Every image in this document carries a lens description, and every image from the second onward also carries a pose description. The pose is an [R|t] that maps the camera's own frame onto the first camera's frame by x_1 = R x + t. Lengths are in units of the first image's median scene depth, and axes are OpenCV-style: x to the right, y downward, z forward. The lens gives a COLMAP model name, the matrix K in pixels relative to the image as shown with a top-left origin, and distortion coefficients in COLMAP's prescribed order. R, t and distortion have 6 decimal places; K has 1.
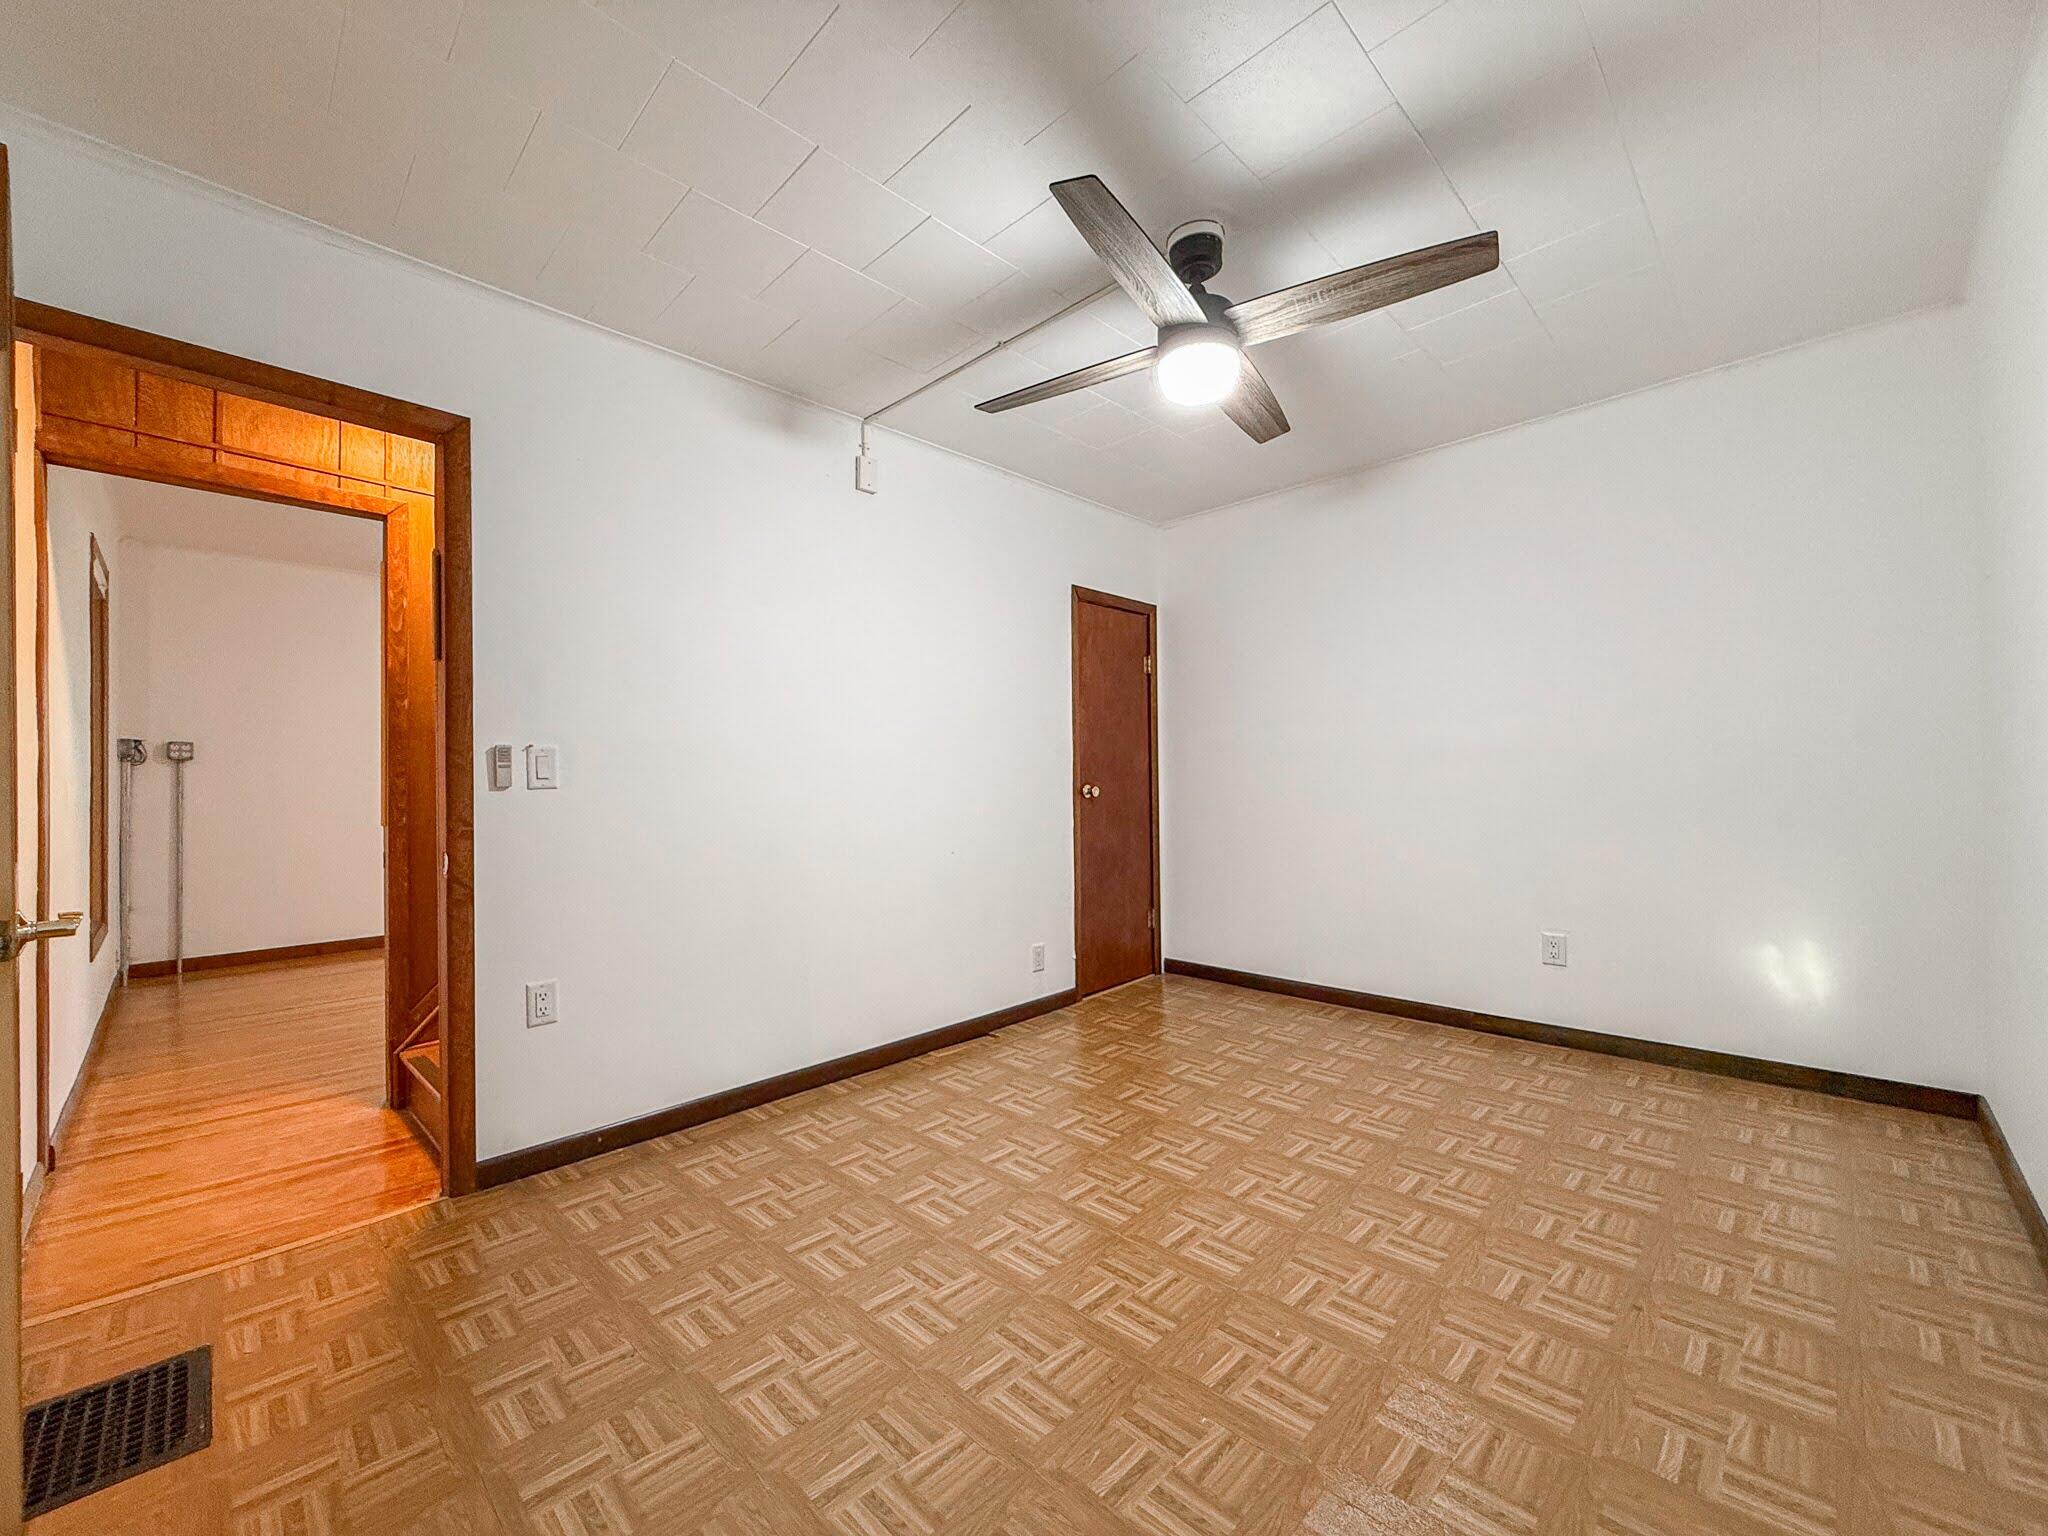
lens RADIAL K [[801.3, 0, 1030.9], [0, 801.3, 772.7], [0, 0, 1]] dist [-0.018654, 0.000042]
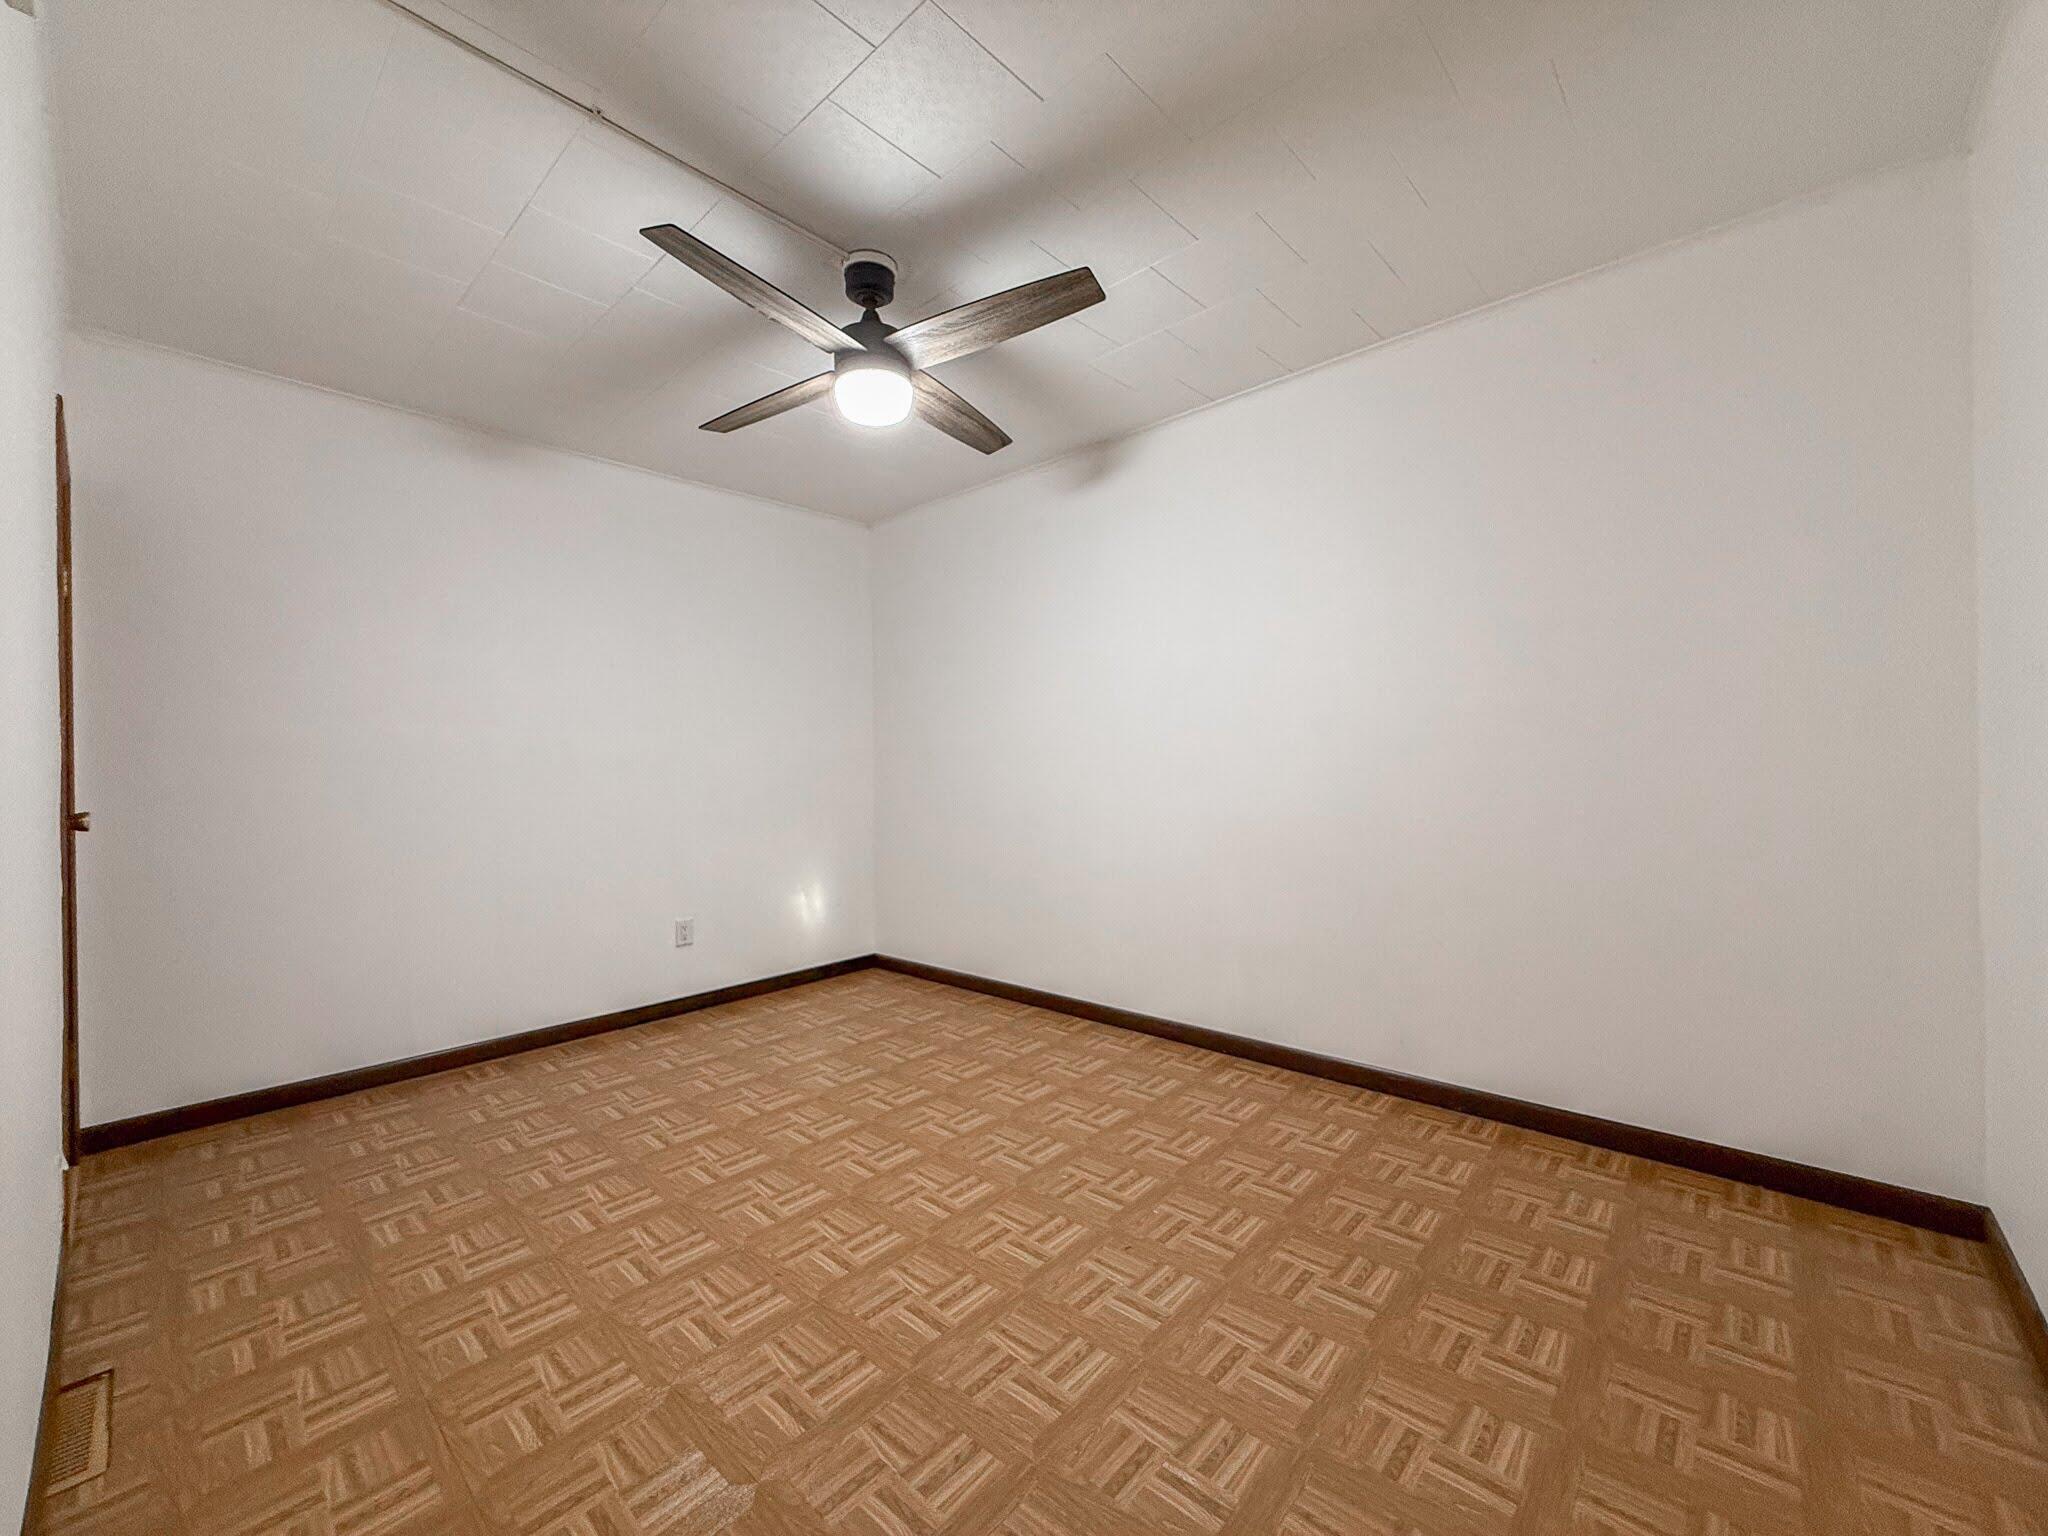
lens RADIAL K [[823.7, 0, 1030.3], [0, 823.7, 745.3], [0, 0, 1]] dist [0.019541, -0.000151]
pose [[-0.043395, 0.048258, 0.997892, -0.548532], [0.002008, 0.998835, -0.048216, 0.013516], [-0.999056, -0.000089, -0.043442, 0.530686]]
